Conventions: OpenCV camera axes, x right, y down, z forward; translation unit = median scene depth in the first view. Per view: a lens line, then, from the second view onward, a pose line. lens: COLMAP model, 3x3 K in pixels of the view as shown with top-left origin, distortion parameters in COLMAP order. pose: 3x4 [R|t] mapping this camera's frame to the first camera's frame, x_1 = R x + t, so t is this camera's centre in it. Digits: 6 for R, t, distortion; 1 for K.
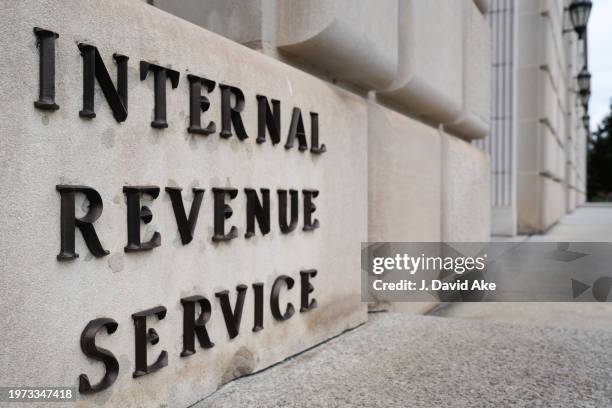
lens RADIAL K [[561.4, 0, 289.5], [0, 561.4, 201.3], [0, 0, 1]] dist [0.030815, 0.000000]
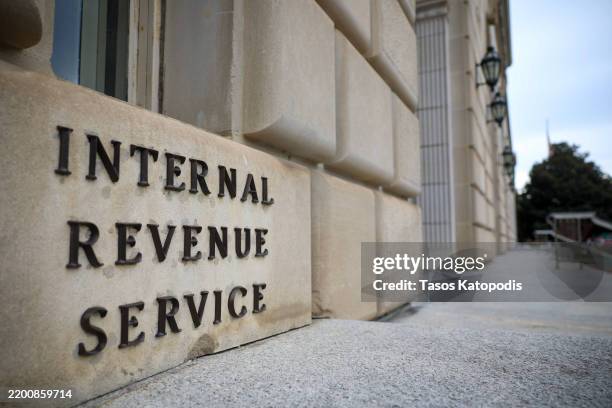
lens RADIAL K [[429.2, 0, 306.5], [0, 429.2, 205.5], [0, 0, 1]] dist [0.009552, -0.000350]
pose [[0.999623, -0.007108, 0.026508, 0.153322], [0.009685, 0.995103, -0.098363, 0.036163], [-0.025679, 0.098583, 0.994798, -0.158003]]
